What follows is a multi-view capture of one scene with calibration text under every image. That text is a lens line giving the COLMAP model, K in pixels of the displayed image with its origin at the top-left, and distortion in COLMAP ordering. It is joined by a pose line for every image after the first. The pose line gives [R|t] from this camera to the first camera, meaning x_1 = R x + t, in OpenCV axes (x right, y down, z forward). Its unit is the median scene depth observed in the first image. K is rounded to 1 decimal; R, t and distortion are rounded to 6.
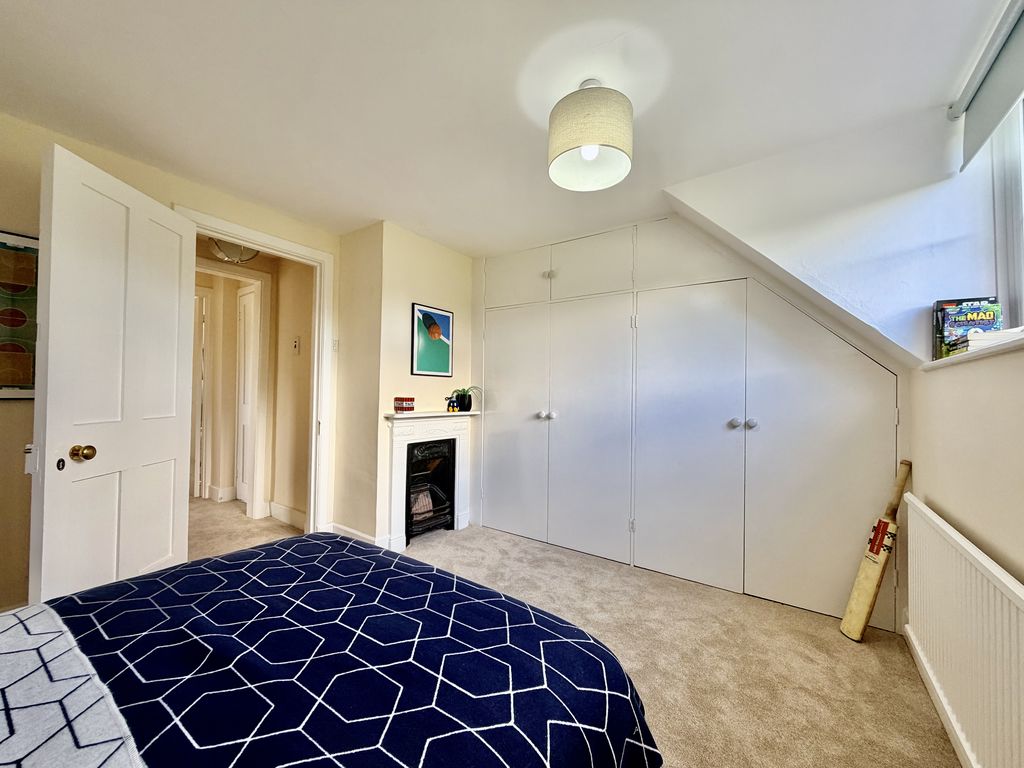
lens RADIAL K [[407.0, 0, 511.4], [0, 407.0, 385.8], [0, 0, 1]] dist [-0.002248, -0.000021]
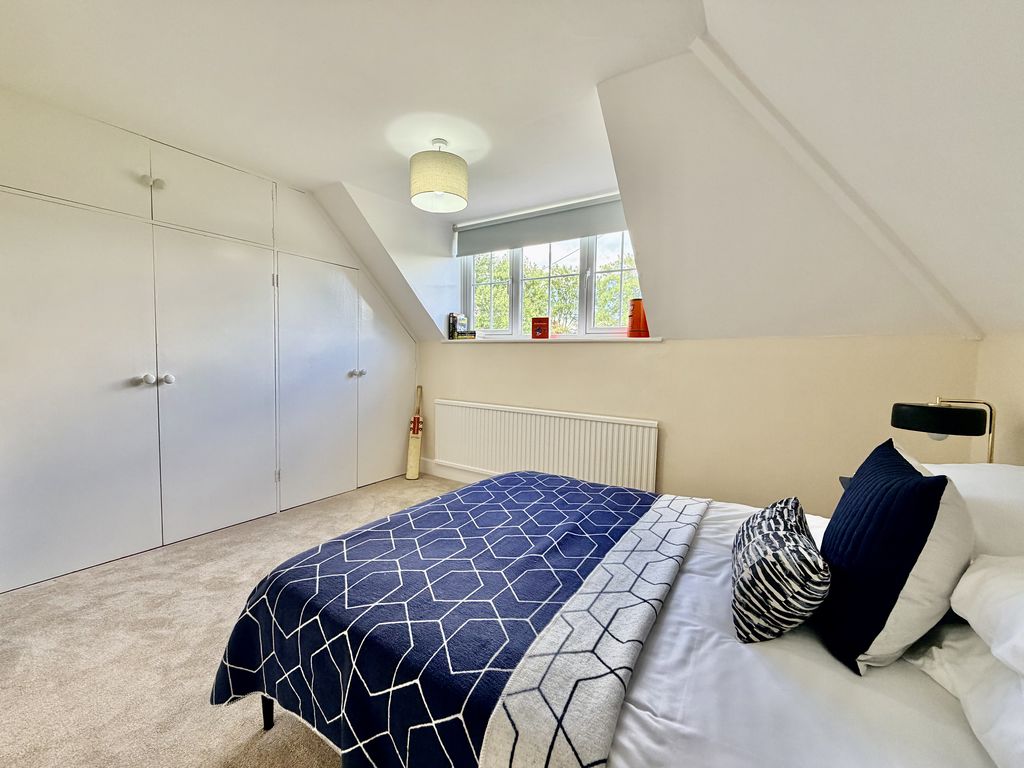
lens RADIAL K [[407.0, 0, 511.3], [0, 407.0, 382.8], [0, 0, 1]] dist [-0.002248, -0.000021]
pose [[-0.022267, -0.085134, 0.996121, -0.836616], [-0.043512, 0.995506, 0.084109, -0.014500], [-0.998805, -0.041470, -0.025871, 0.479016]]
